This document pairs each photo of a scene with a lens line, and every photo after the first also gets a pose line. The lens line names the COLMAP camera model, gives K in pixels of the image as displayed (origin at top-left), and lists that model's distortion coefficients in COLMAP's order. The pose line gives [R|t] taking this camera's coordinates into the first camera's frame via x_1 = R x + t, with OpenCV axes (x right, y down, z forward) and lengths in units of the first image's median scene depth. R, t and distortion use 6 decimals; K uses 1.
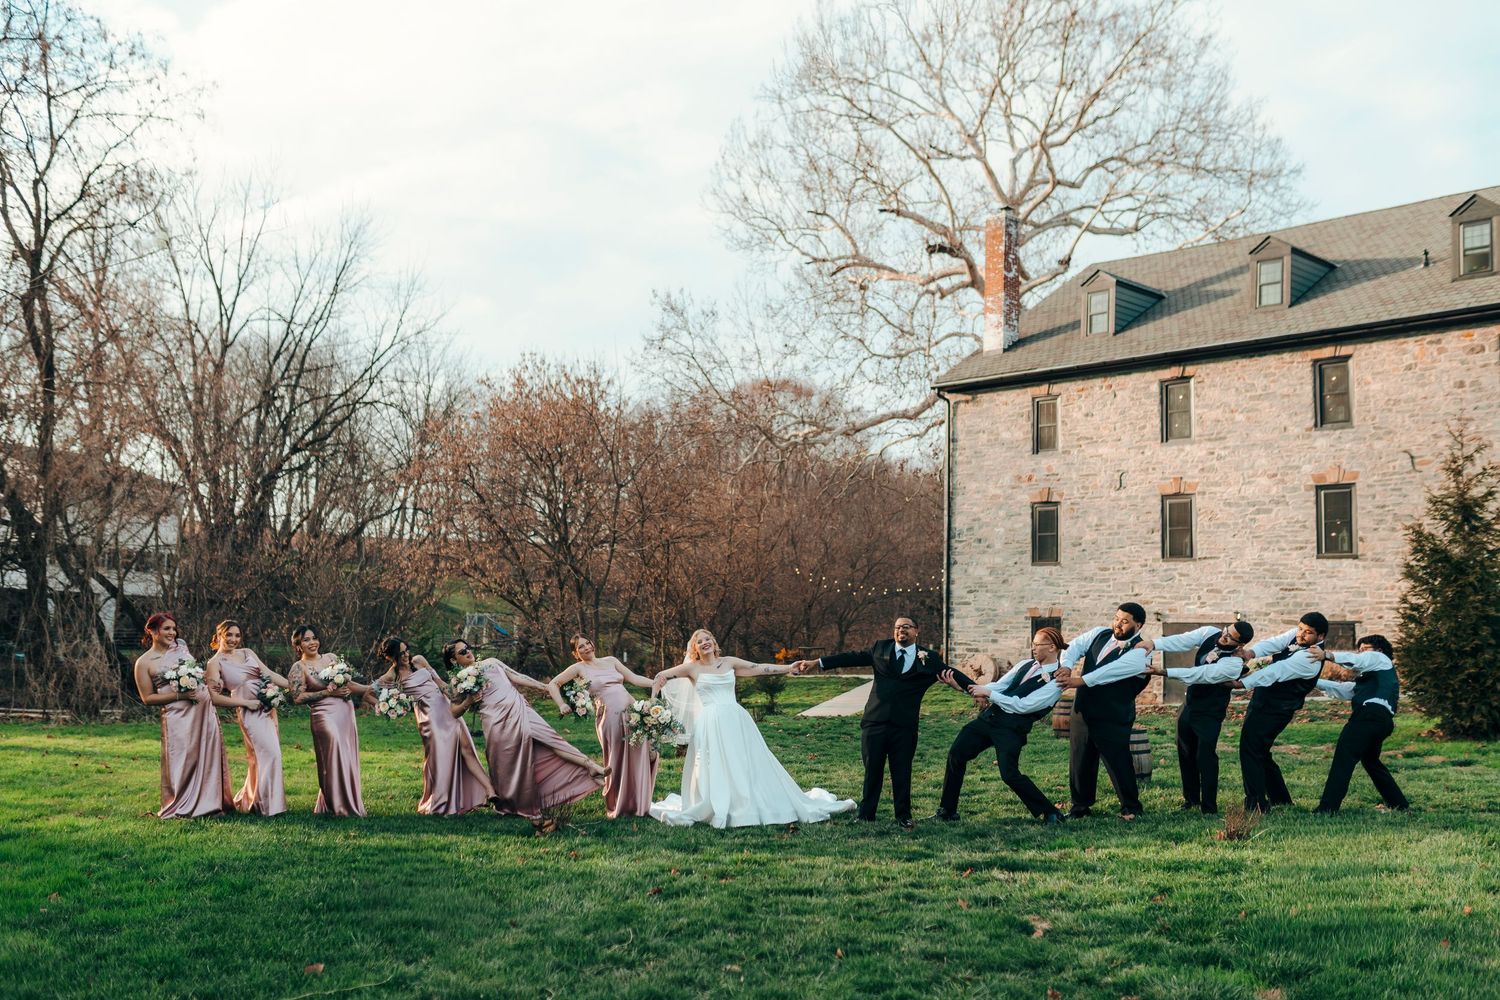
lens RADIAL K [[1466.1, 0, 750.0], [0, 1466.1, 500.0], [0, 0, 1]] dist [-0.000530, 0.001296]
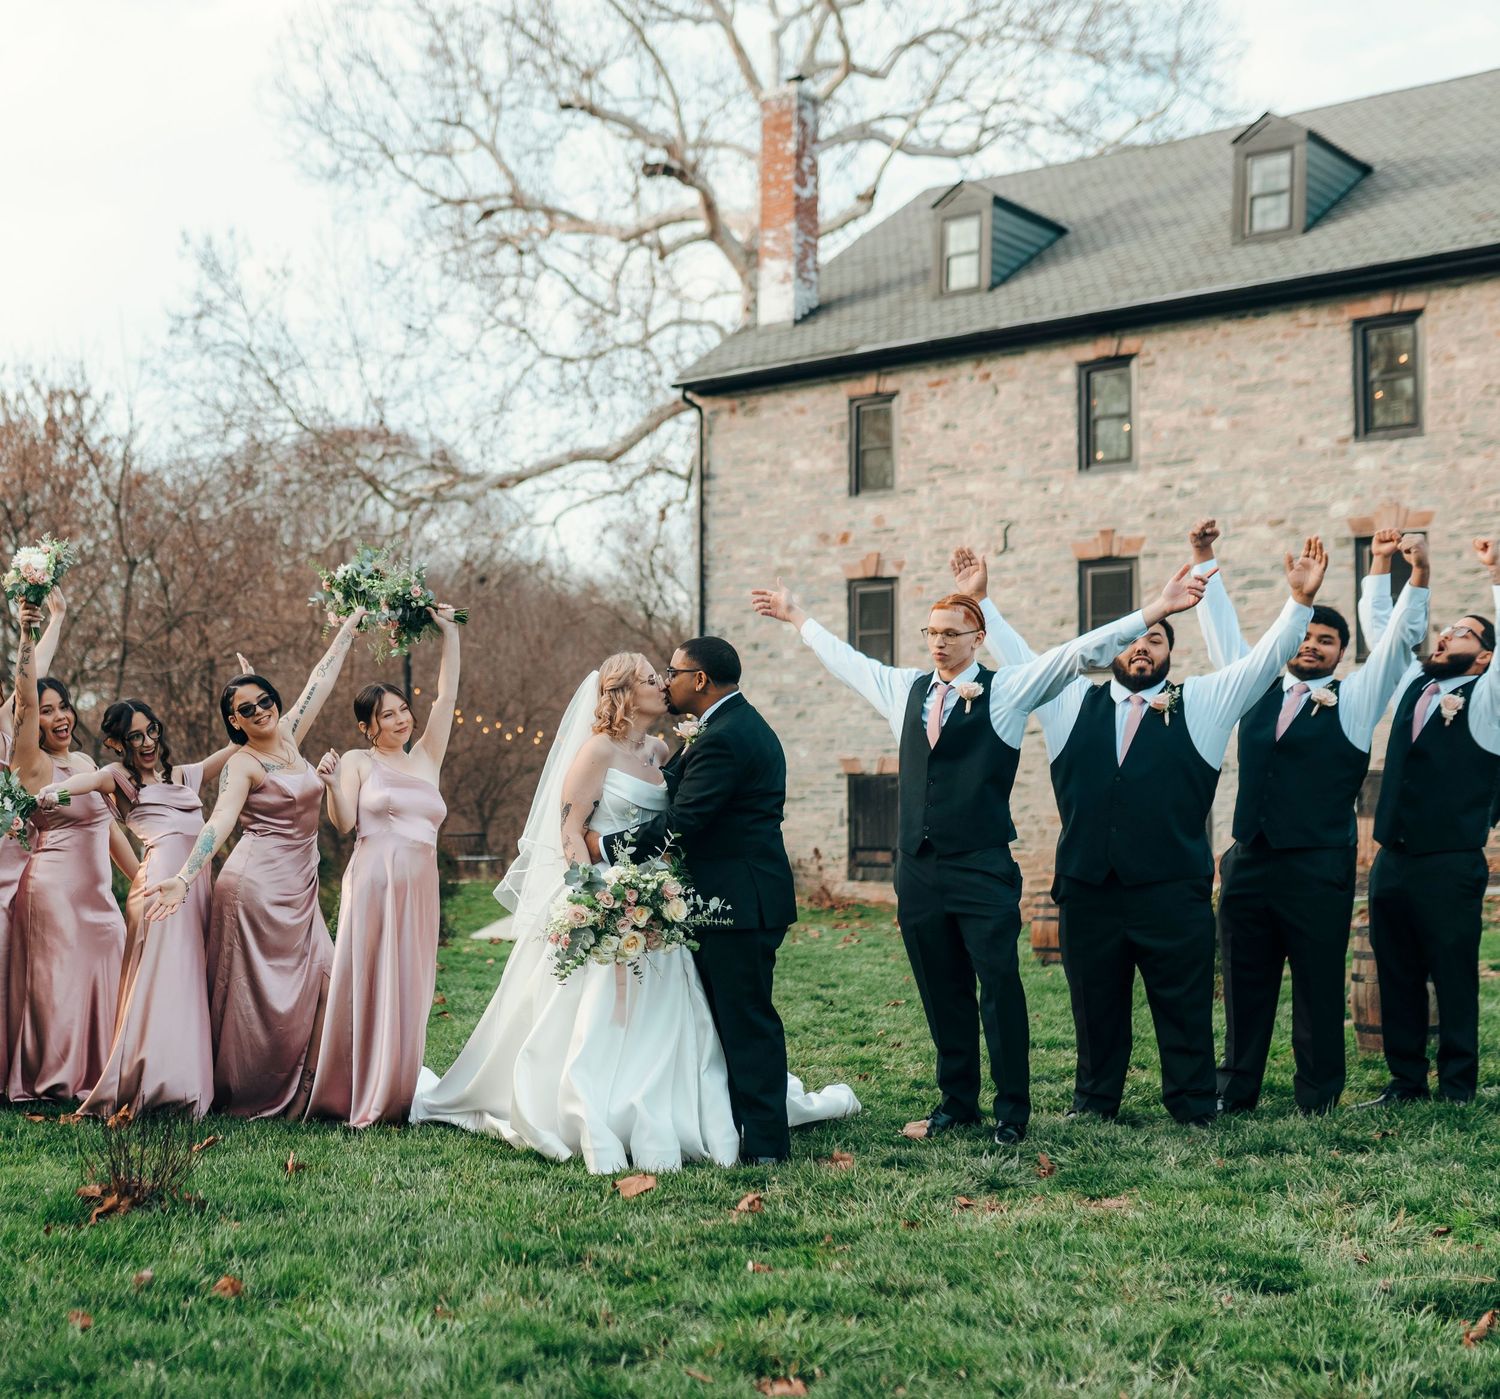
lens RADIAL K [[3263.8, 0, 750.0], [0, 3263.8, 699.5], [0, 0, 1]] dist [-0.046390, 0.475701]
pose [[0.997443, -0.008234, 0.070993, 0.061797], [0.002447, 0.996693, 0.081217, -0.057926], [-0.071427, -0.080835, 0.994165, -0.305680]]
